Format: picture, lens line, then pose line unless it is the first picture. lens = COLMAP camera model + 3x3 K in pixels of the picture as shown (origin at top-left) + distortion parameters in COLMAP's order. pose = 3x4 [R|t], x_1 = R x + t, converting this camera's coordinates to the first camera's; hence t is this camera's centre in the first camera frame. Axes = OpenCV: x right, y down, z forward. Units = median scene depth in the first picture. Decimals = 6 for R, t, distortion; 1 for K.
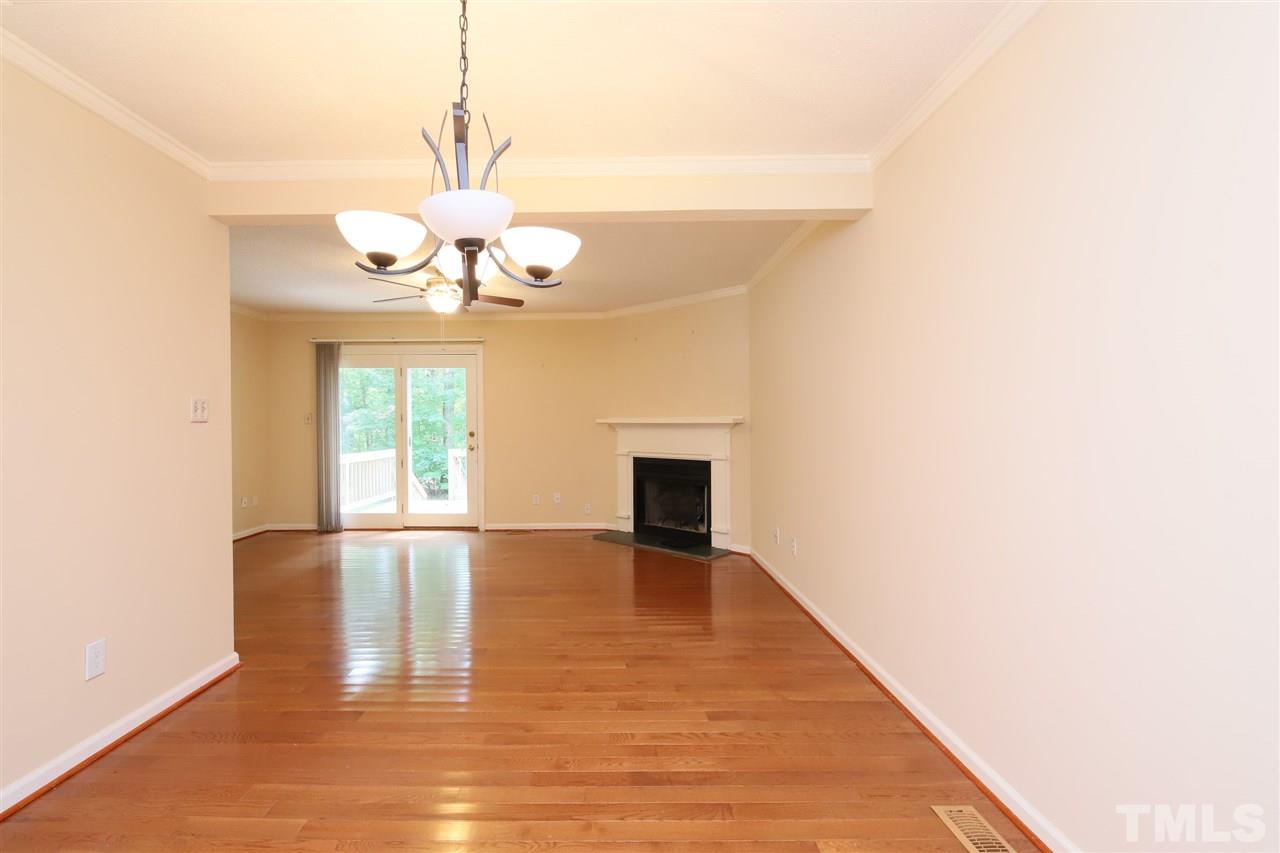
lens RADIAL K [[564.4, 0, 642.9], [0, 564.4, 435.0], [0, 0, 1]] dist [-0.004073, -0.001486]
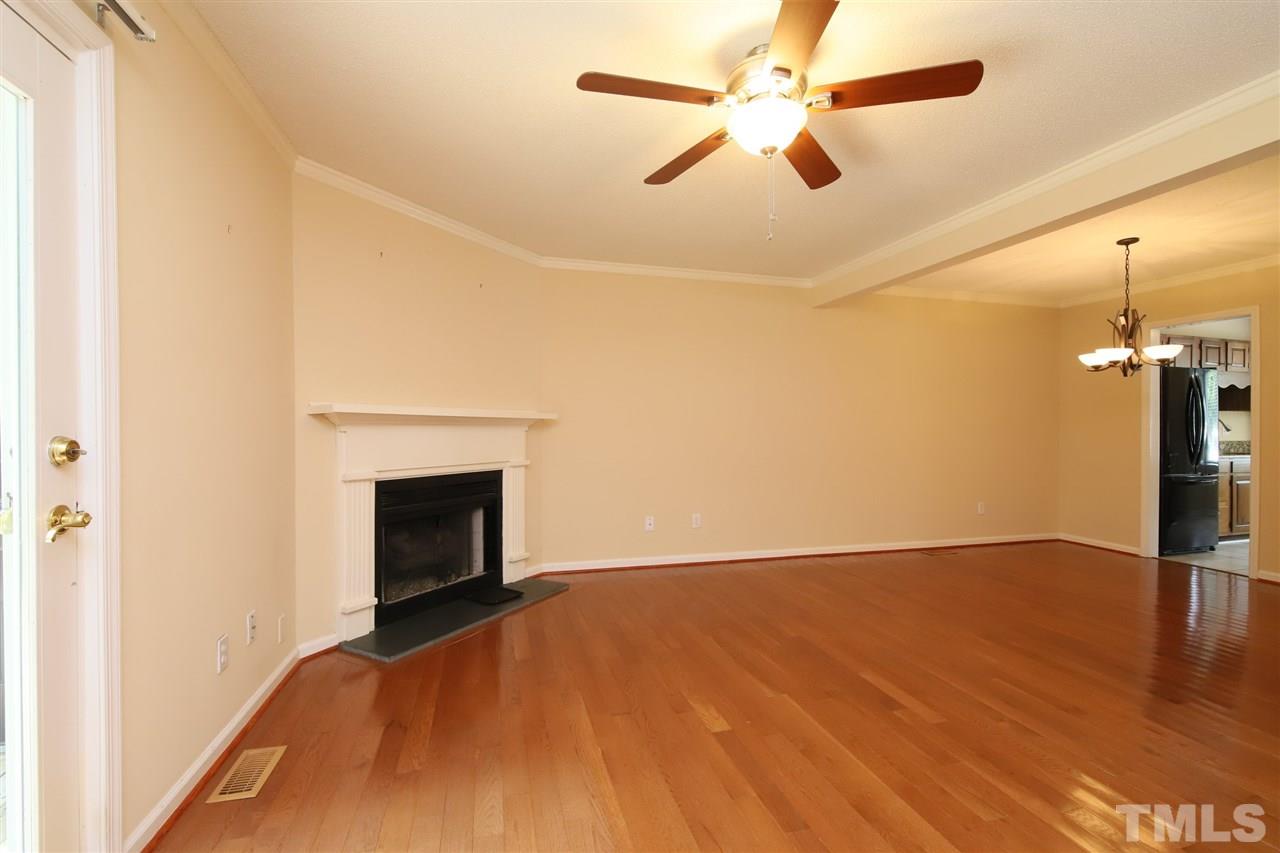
lens RADIAL K [[564.4, 0, 636.1], [0, 564.4, 430.0], [0, 0, 1]] dist [-0.004073, -0.001486]
pose [[-0.257380, -0.001580, 0.966309, -0.566762], [0.013965, 0.999888, 0.005355, -0.007102], [-0.966209, 0.014872, -0.257329, 0.898597]]
